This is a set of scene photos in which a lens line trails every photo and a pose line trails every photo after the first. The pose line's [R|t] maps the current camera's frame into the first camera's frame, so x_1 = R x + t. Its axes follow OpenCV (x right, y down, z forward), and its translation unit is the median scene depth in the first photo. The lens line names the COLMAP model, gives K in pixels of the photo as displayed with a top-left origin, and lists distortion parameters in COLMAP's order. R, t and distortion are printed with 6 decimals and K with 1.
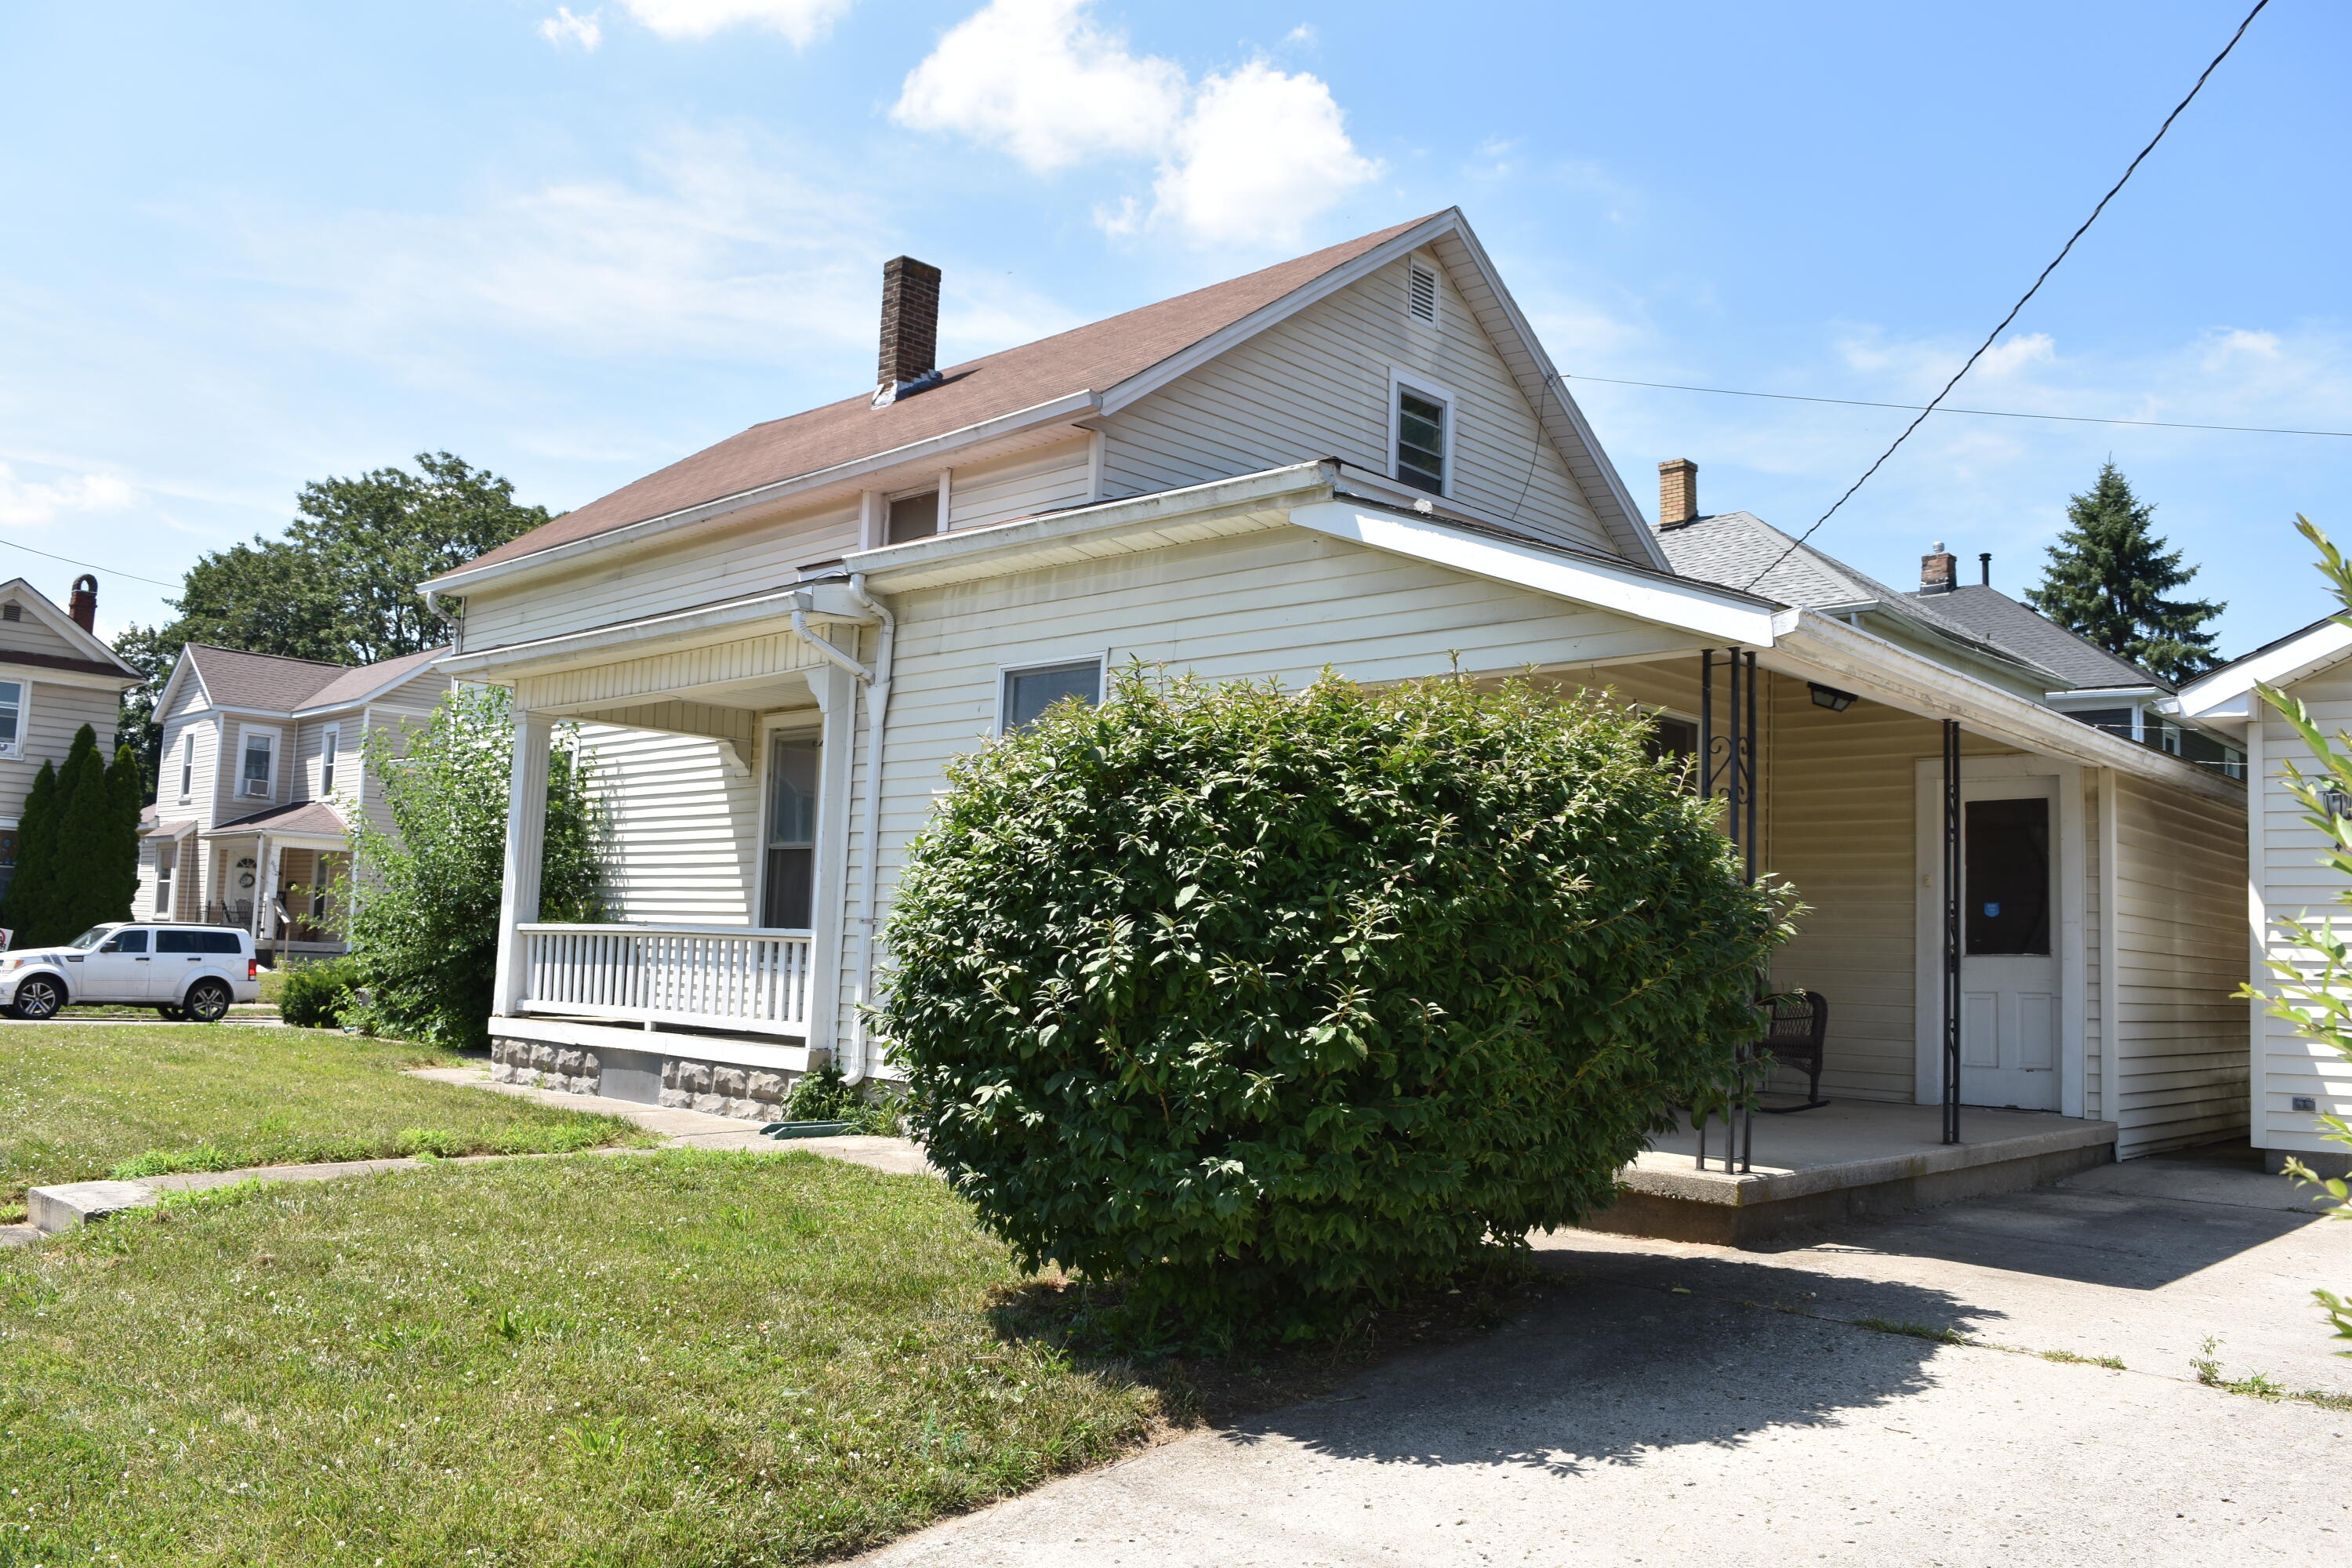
lens RADIAL K [[1849.2, 0, 1183.2], [0, 1849.2, 779.9], [0, 0, 1]] dist [-0.089603, 0.014202]
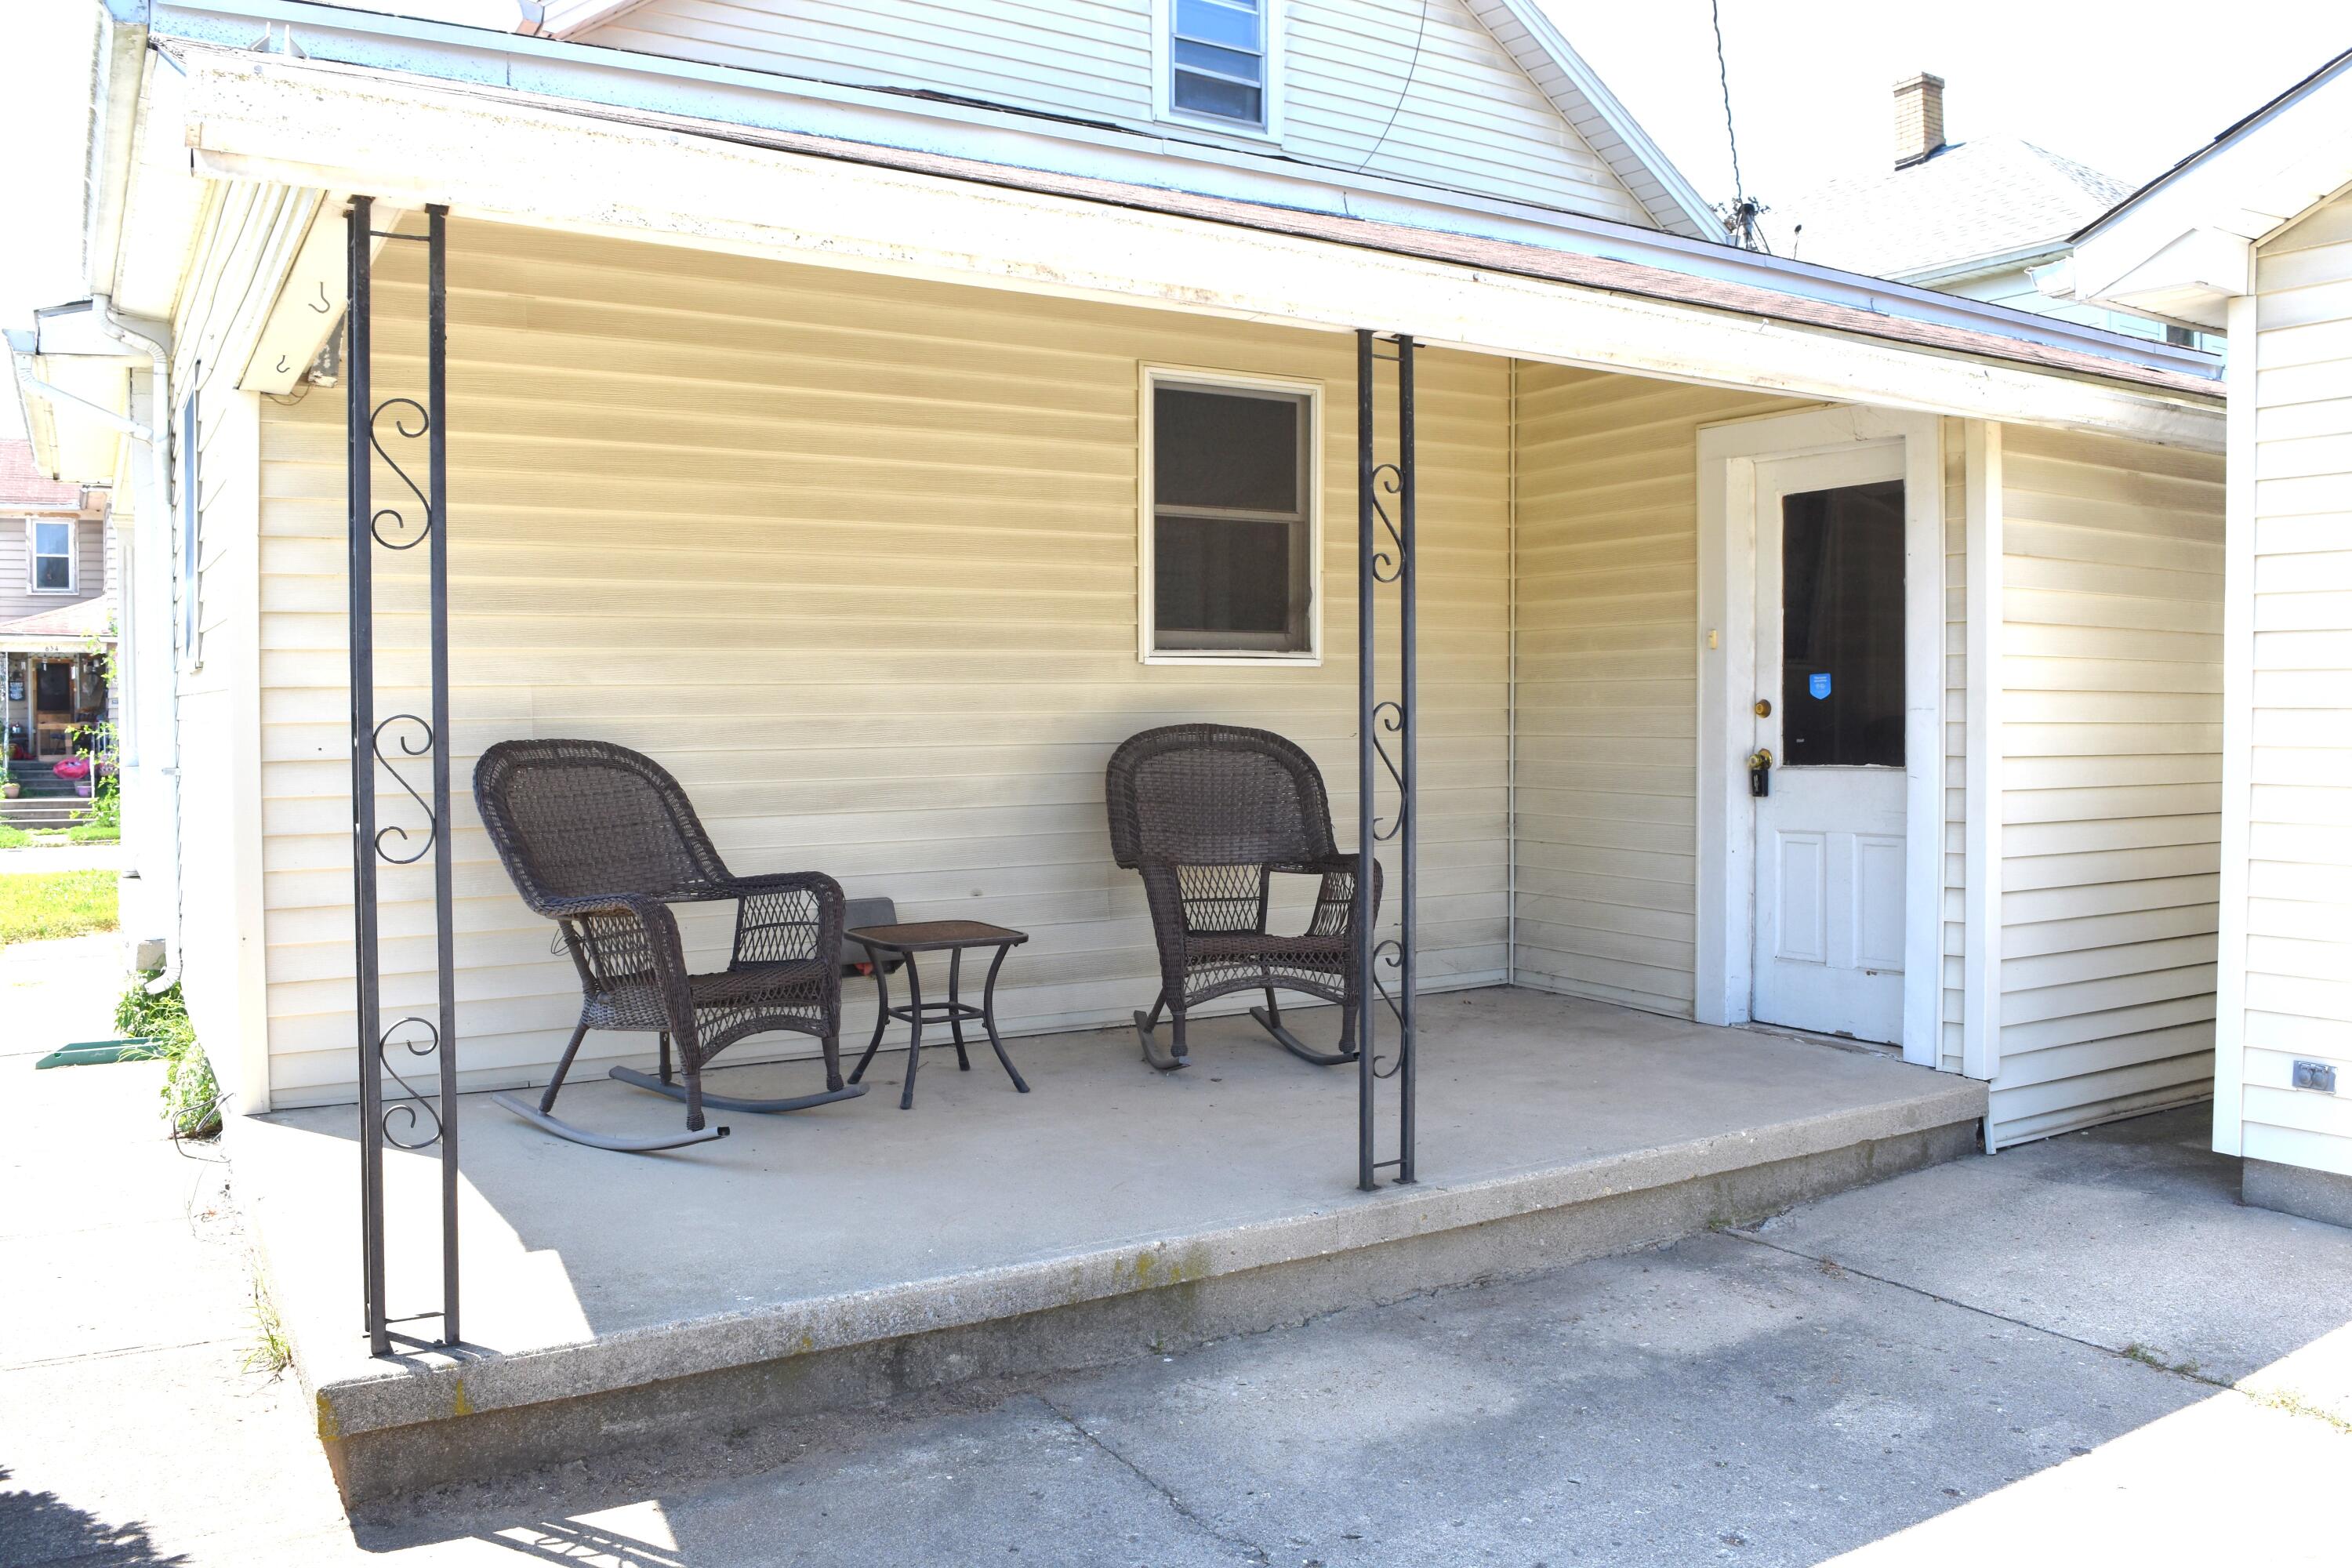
lens RADIAL K [[1849.2, 0, 1178.6], [0, 1849.2, 783.4], [0, 0, 1]] dist [-0.089603, 0.014202]
pose [[0.967249, -0.031473, -0.251870, 0.418206], [0.064687, 0.990084, 0.124696, 0.018853], [0.245448, -0.136905, 0.959694, 0.427642]]
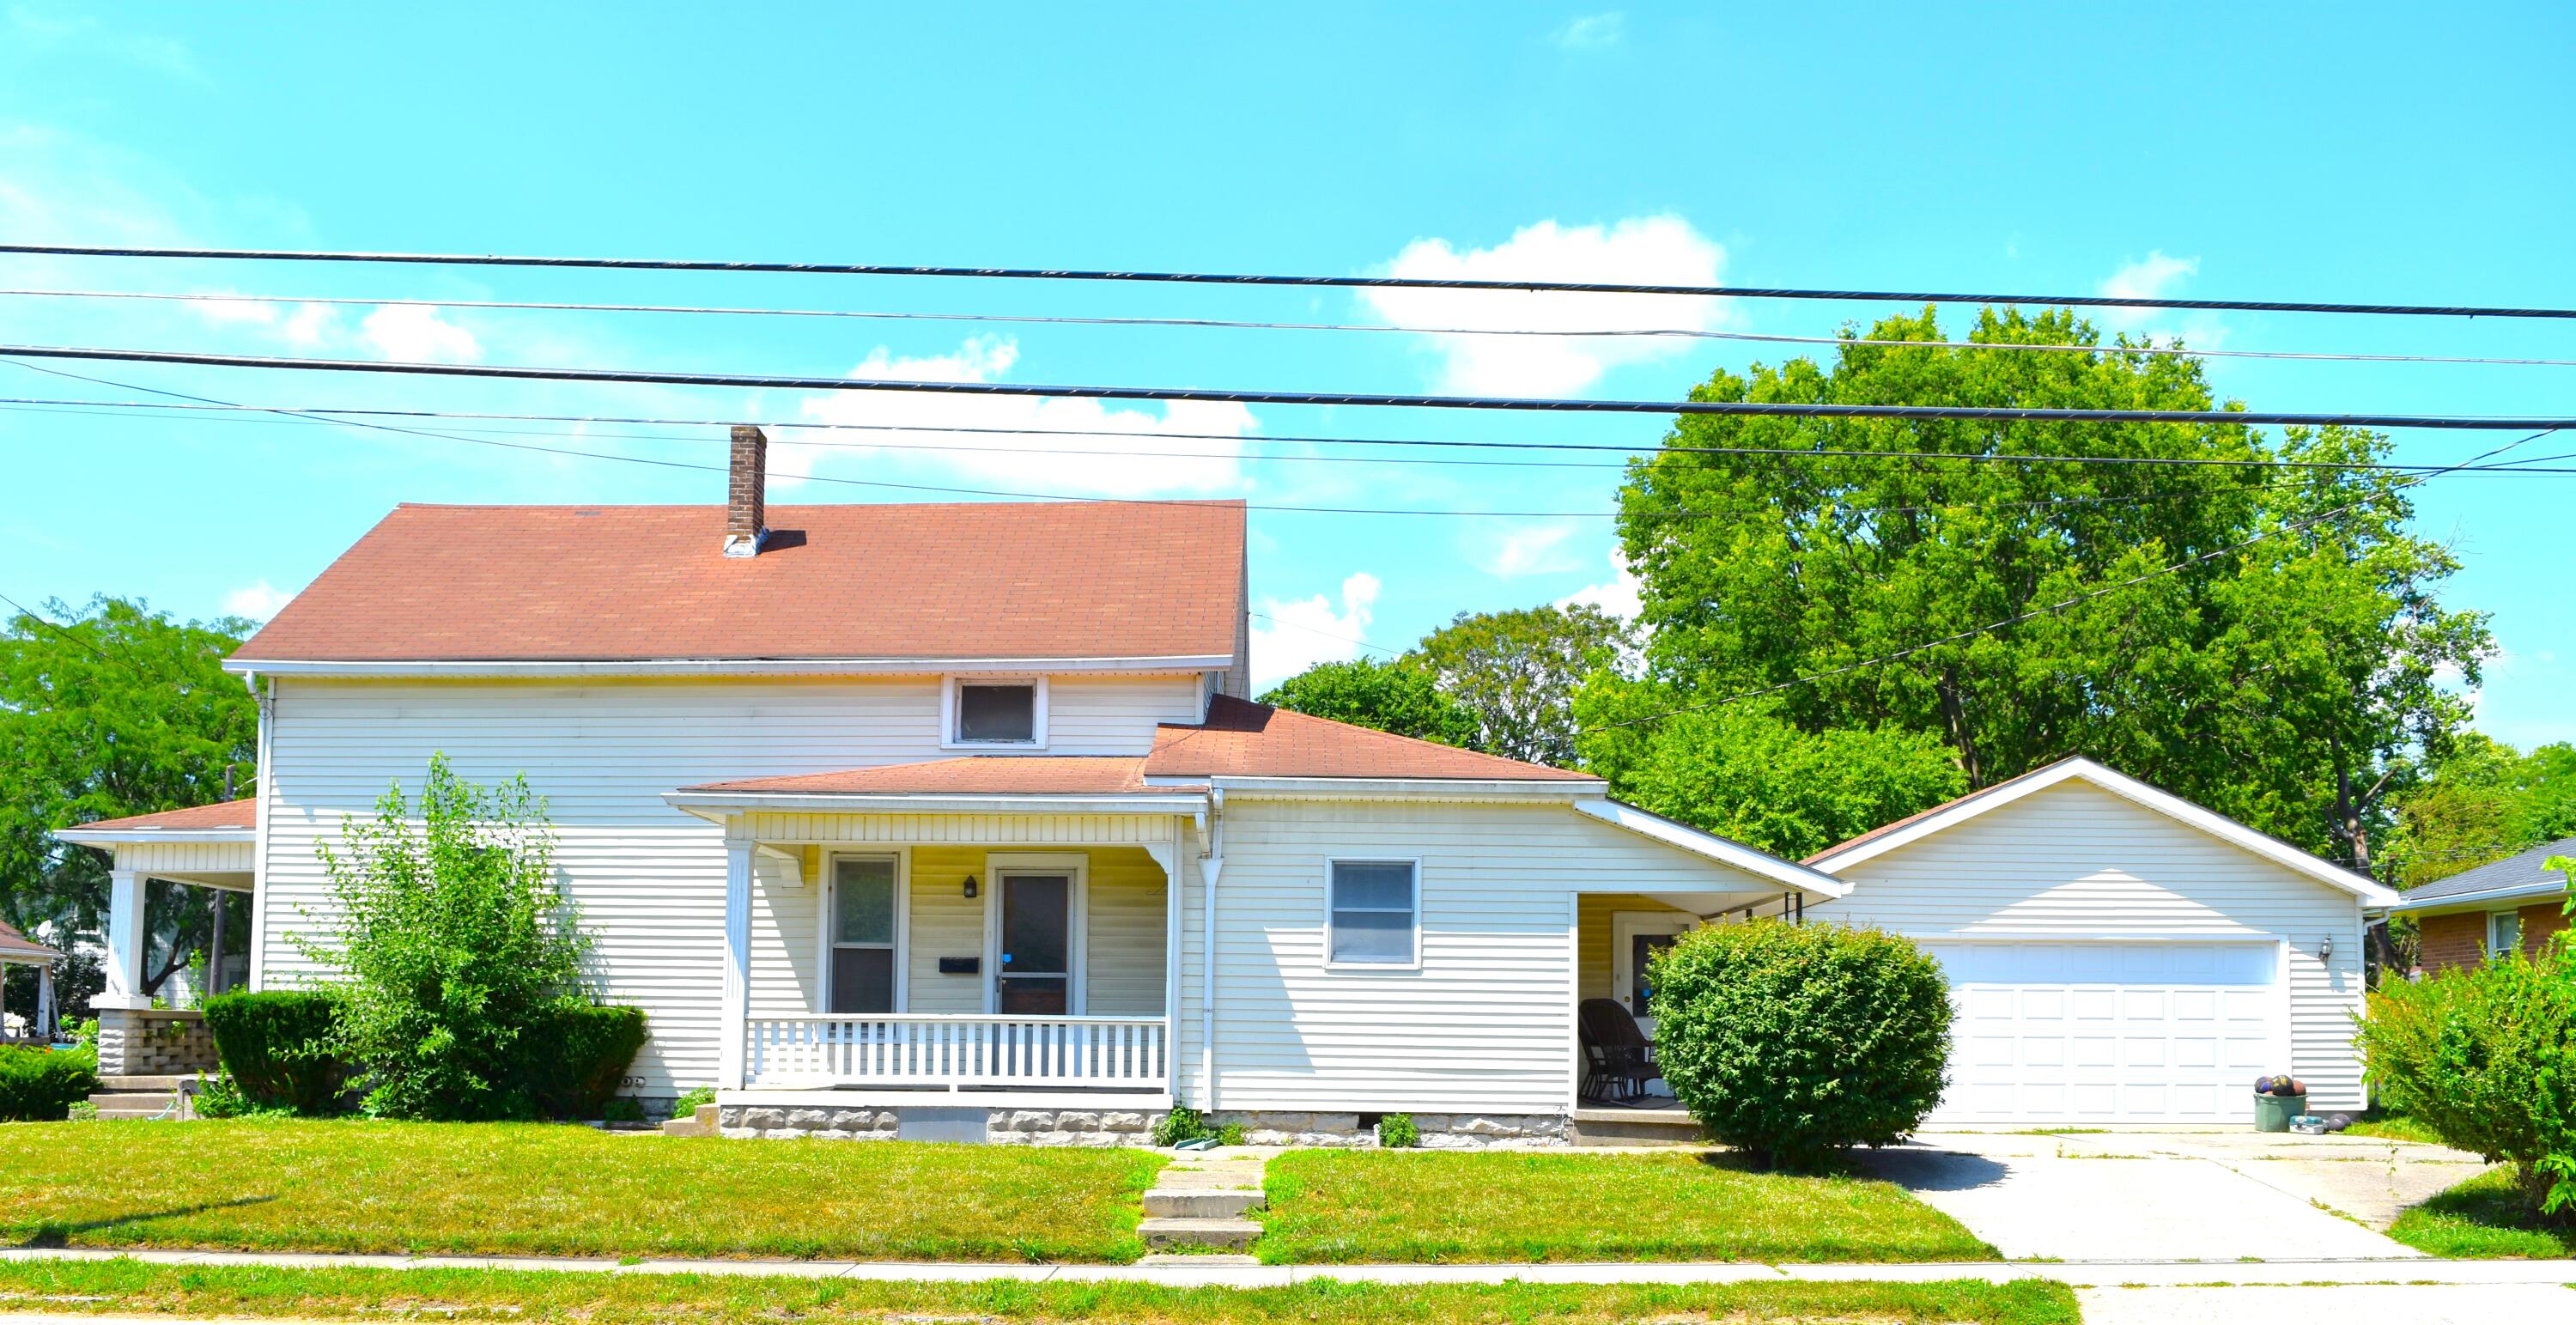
lens RADIAL K [[2031.1, 0, 1268.7], [0, 2031.1, 894.4], [0, 0, 1]] dist [-0.075309, -0.008397]
pose [[0.742263, 0.017640, 0.669876, -1.326614], [-0.050038, 0.998322, 0.029157, -0.076421], [-0.668238, -0.055162, 0.741900, -0.312180]]
